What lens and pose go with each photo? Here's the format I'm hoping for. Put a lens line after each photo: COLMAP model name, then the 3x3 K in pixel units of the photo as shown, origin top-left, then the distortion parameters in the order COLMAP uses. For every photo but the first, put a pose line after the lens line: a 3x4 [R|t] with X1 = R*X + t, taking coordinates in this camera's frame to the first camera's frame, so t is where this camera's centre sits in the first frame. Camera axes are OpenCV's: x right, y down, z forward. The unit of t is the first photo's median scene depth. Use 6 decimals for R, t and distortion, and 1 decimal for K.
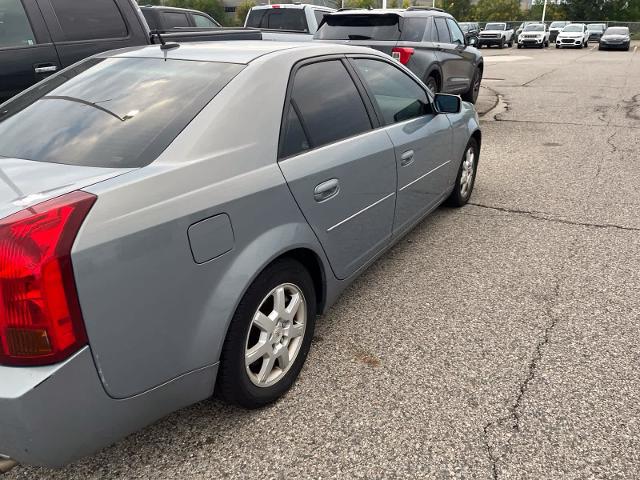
lens RADIAL K [[481.4, 0, 312.6], [0, 481.4, 242.5], [0, 0, 1]] dist [0.076665, -0.113011]
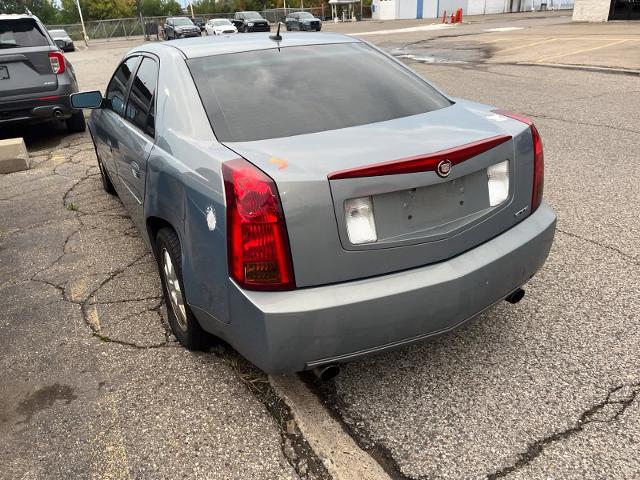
lens RADIAL K [[481.4, 0, 315.1], [0, 481.4, 244.1], [0, 0, 1]] dist [0.076665, -0.113011]
pose [[0.498886, -0.383007, 0.777443, -1.203202], [0.388973, 0.900577, 0.194065, -0.136753], [-0.774476, 0.205588, 0.598265, 0.309574]]
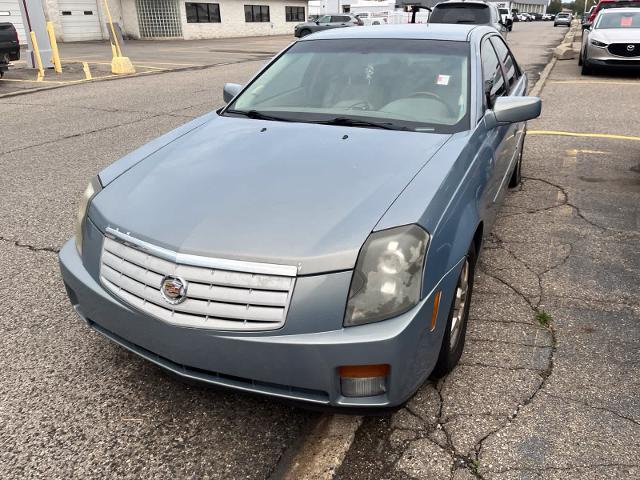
lens RADIAL K [[481.4, 0, 323.4], [0, 481.4, 244.3], [0, 0, 1]] dist [0.076665, -0.113011]
pose [[-0.993252, 0.074315, -0.089033, 0.257018], [-0.016451, 0.669658, 0.742487, -1.056858], [0.114800, 0.738942, -0.663917, 2.447958]]
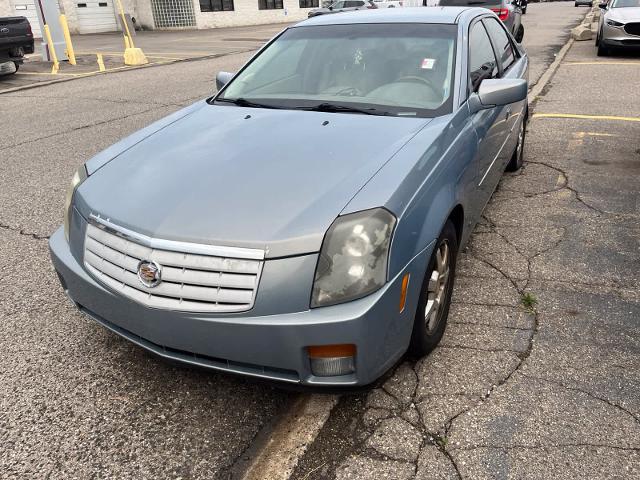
lens RADIAL K [[481.4, 0, 322.2], [0, 481.4, 243.7], [0, 0, 1]] dist [0.076665, -0.113011]
pose [[-0.995281, 0.084214, -0.048216, 0.192456], [0.018496, 0.652387, 0.757661, -1.064159], [0.095261, 0.753193, -0.650865, 2.469913]]
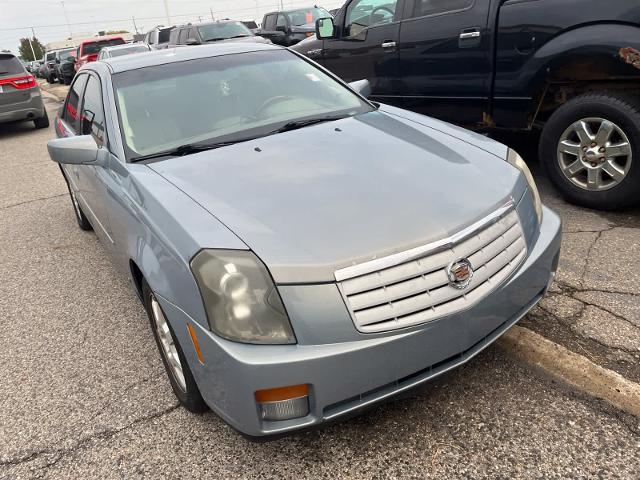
lens RADIAL K [[481.4, 0, 317.1], [0, 481.4, 242.2], [0, 0, 1]] dist [0.076665, -0.113011]
pose [[-0.438150, 0.424490, -0.792359, 0.983143], [-0.234493, 0.796979, 0.556631, -0.868959], [0.867778, 0.429690, -0.249656, 2.009289]]
